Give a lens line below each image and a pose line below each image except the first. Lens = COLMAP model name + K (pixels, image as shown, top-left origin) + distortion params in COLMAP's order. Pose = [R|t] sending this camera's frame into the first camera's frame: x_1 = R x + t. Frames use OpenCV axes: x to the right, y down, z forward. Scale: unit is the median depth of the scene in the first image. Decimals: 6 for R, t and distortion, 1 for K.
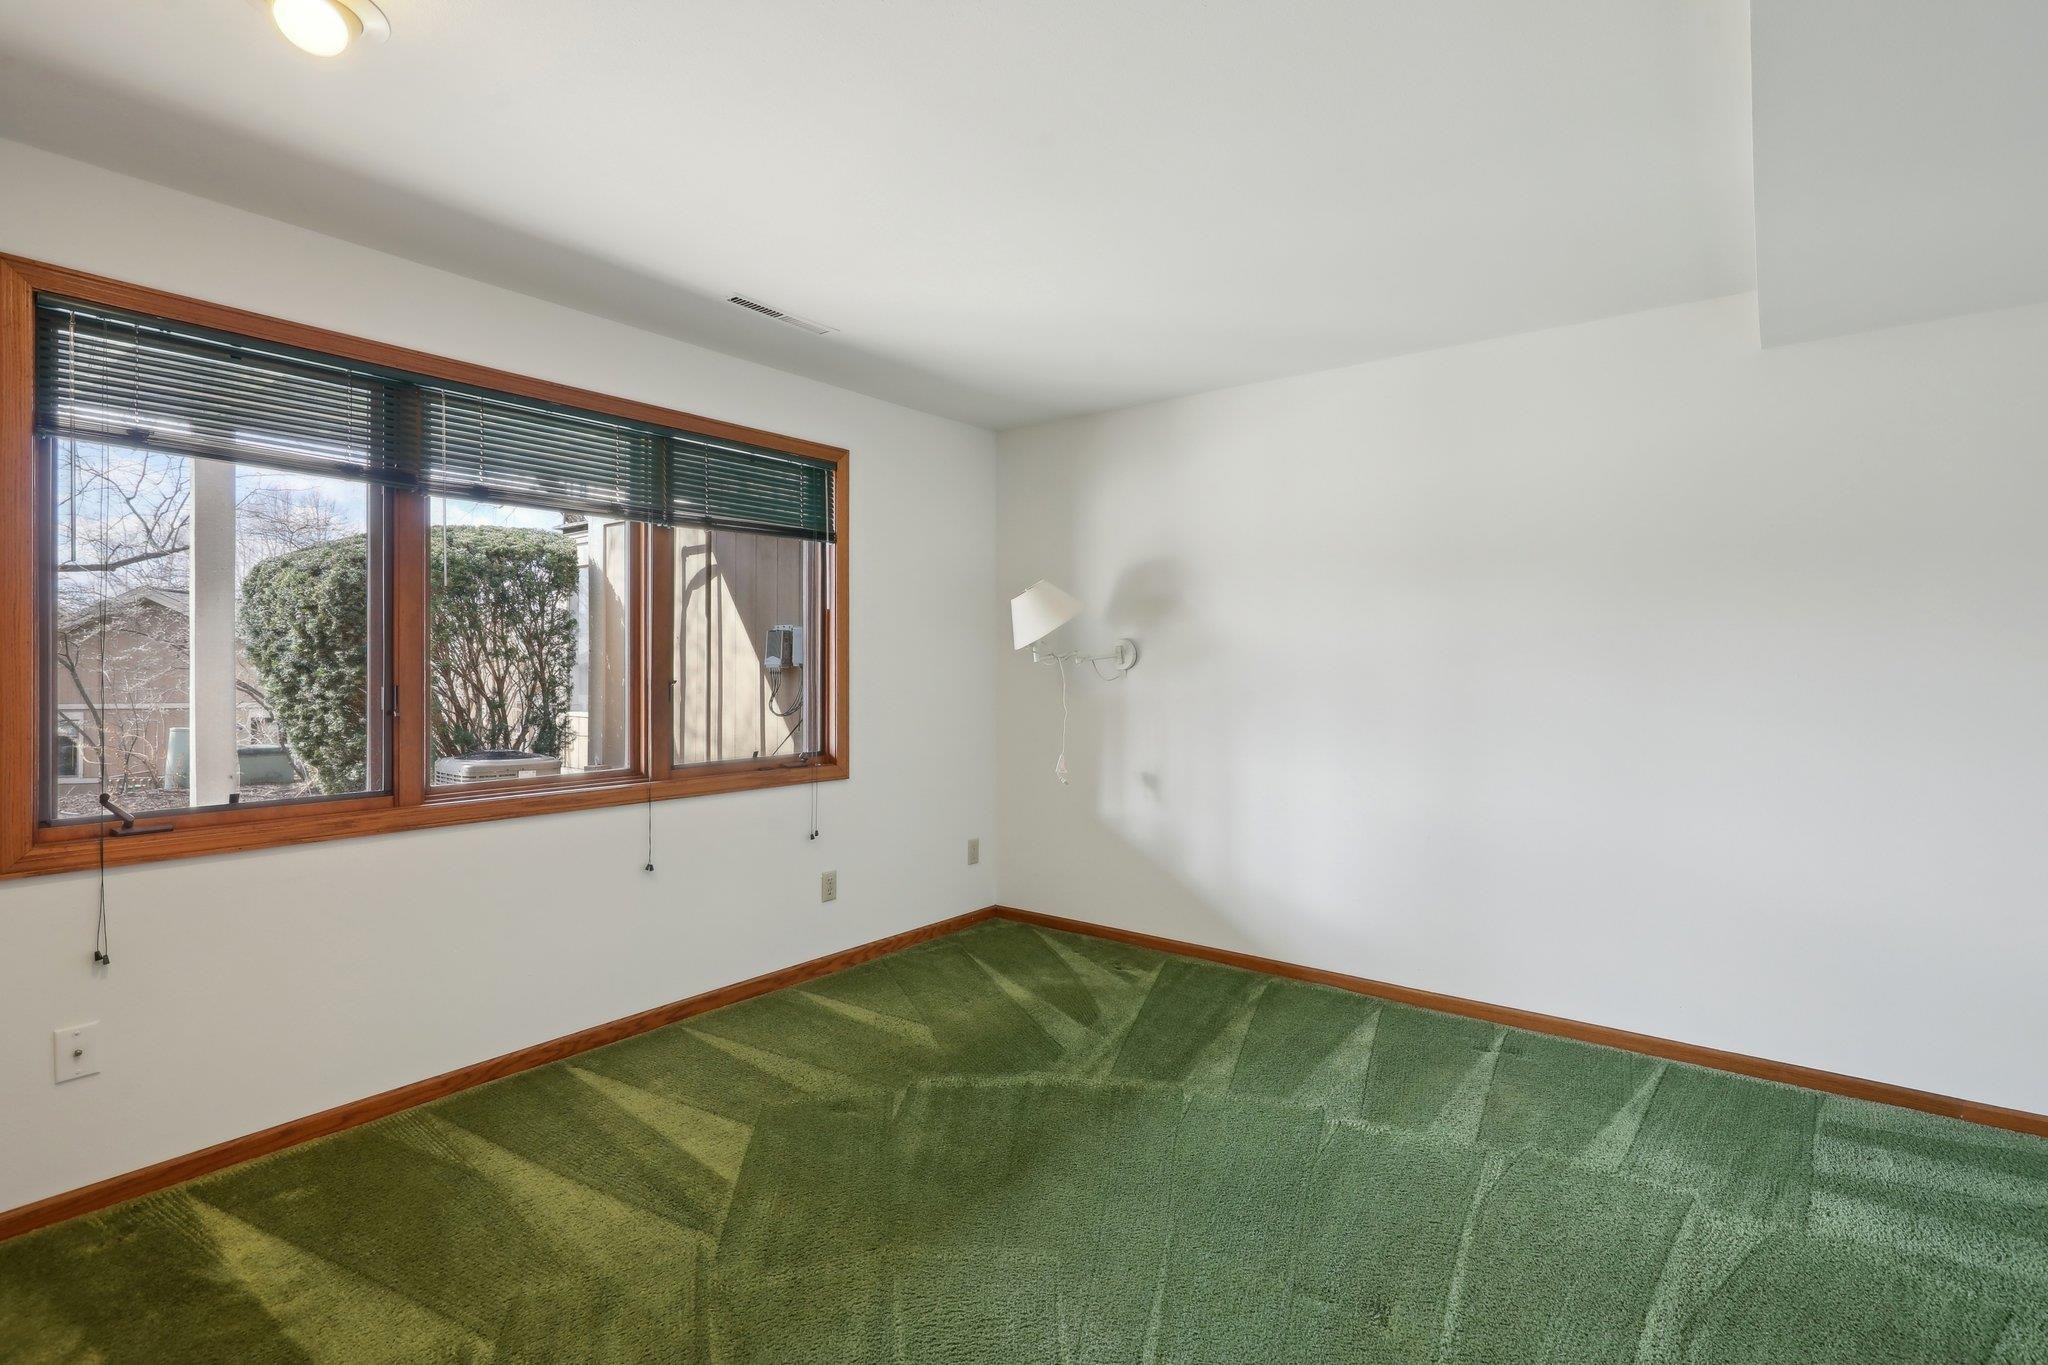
lens RADIAL K [[946.5, 0, 1041.2], [0, 946.5, 663.6], [0, 0, 1]] dist [-0.008549, 0.000900]
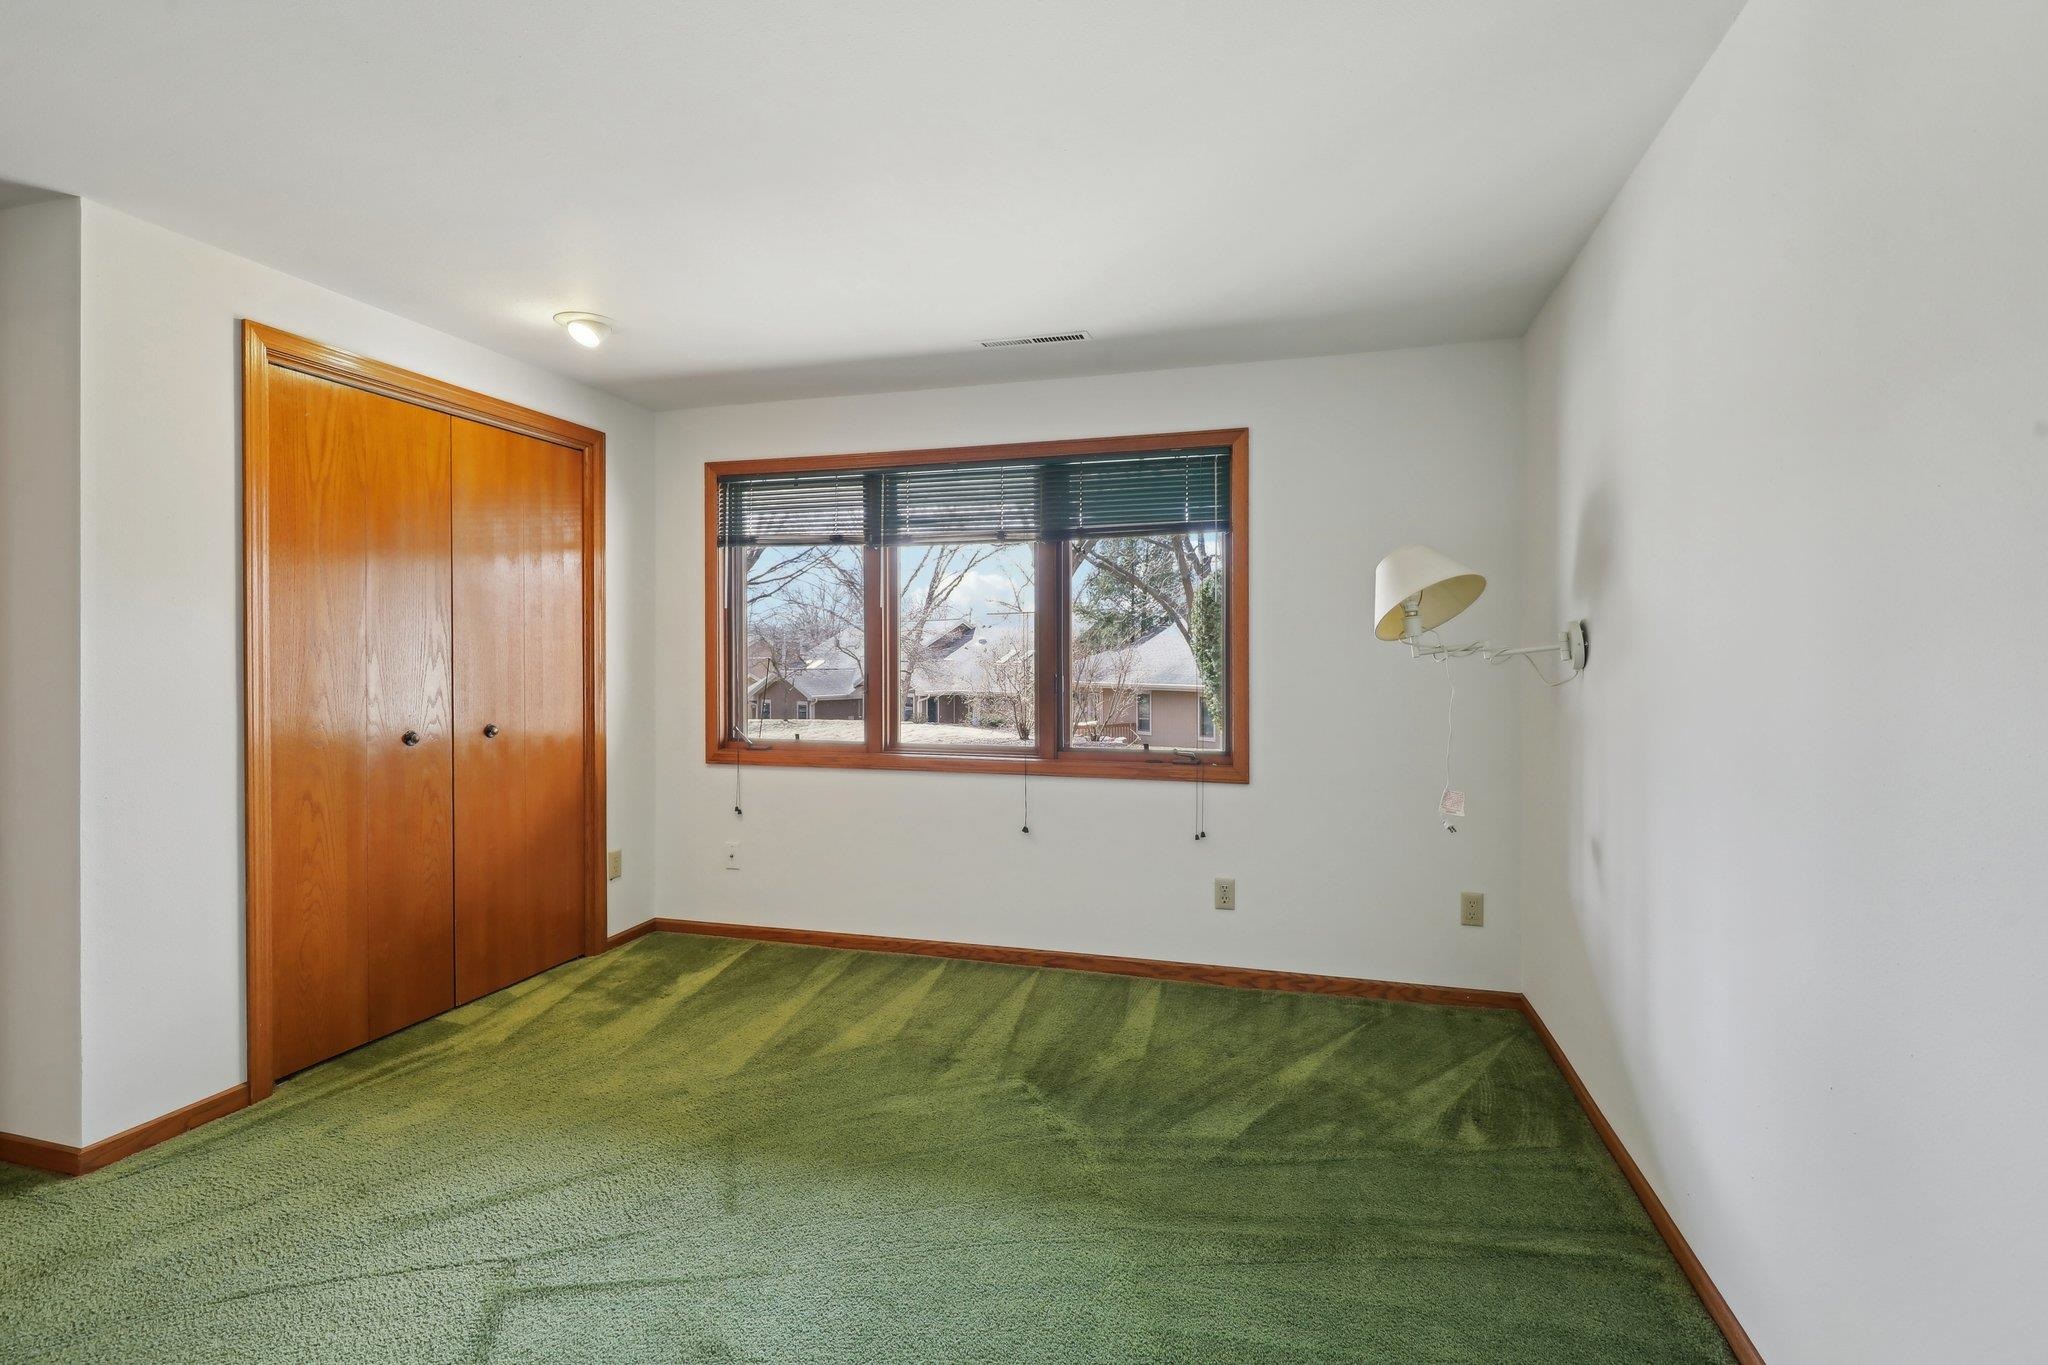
lens RADIAL K [[946.5, 0, 1041.2], [0, 946.5, 663.6], [0, 0, 1]] dist [-0.008549, 0.000900]
pose [[0.365649, 0.006468, -0.930730, 0.639686], [0.002418, 0.999966, 0.007899, -0.004081], [0.930750, -0.005139, 0.365621, 0.522978]]
